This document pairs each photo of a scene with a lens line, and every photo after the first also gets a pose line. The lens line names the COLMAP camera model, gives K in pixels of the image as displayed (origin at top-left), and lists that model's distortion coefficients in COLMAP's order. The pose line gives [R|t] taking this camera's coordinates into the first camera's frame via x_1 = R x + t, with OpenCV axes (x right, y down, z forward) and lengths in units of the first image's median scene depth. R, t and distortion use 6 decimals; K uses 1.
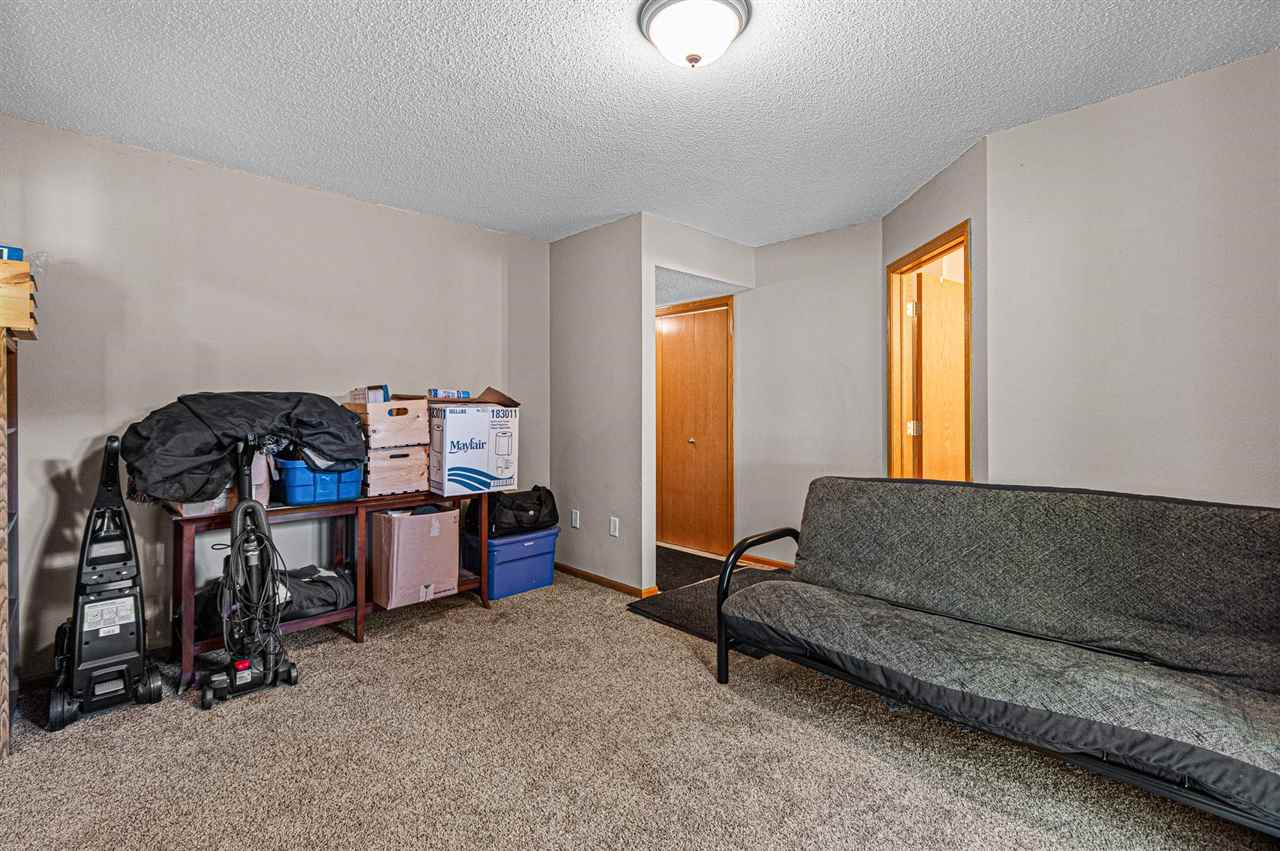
lens RADIAL K [[578.9, 0, 646.8], [0, 578.9, 407.3], [0, 0, 1]] dist [0.001886, -0.001280]
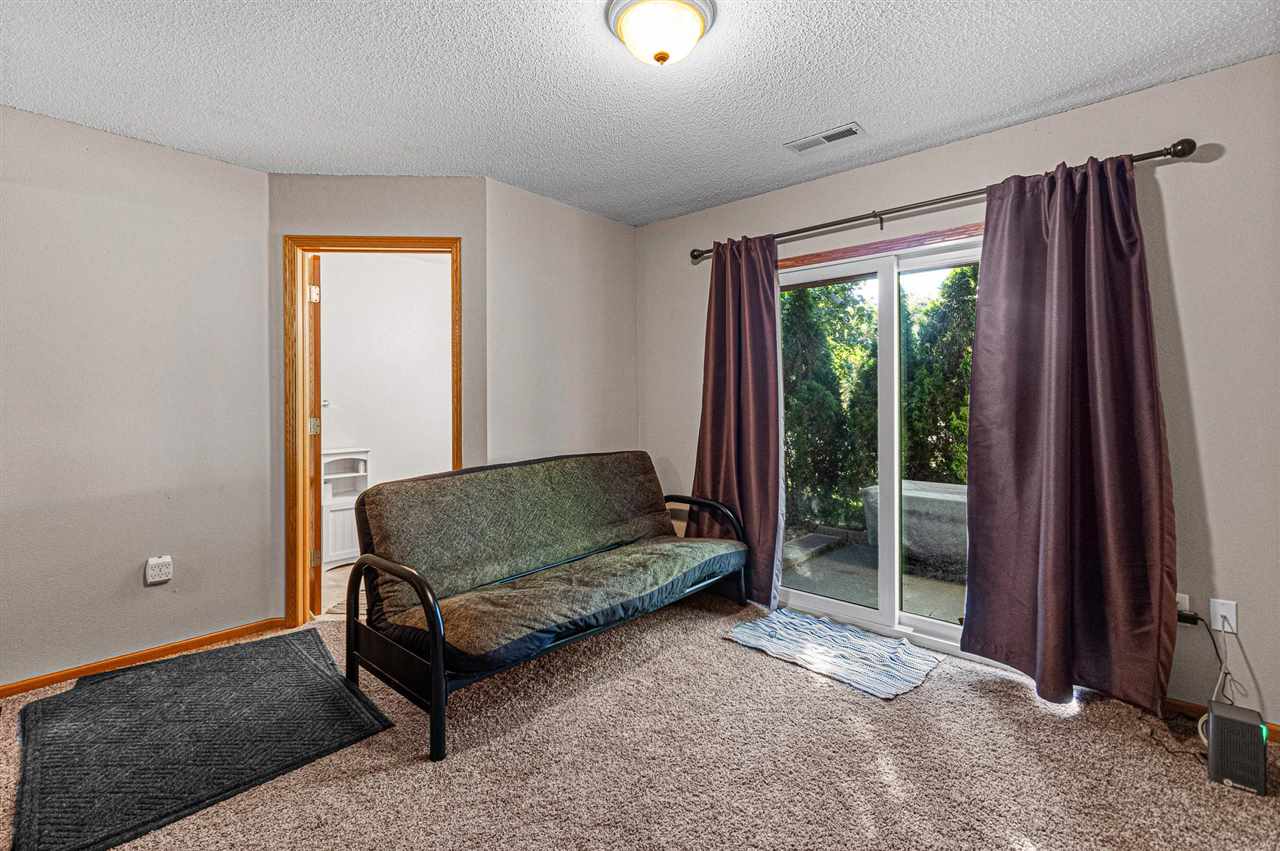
lens RADIAL K [[578.9, 0, 646.8], [0, 578.9, 407.3], [0, 0, 1]] dist [0.001886, -0.001280]
pose [[-0.079272, -0.013194, 0.996766, -0.748604], [0.004444, 0.999898, 0.013589, -0.004046], [-0.996843, 0.005507, -0.079205, 0.890705]]
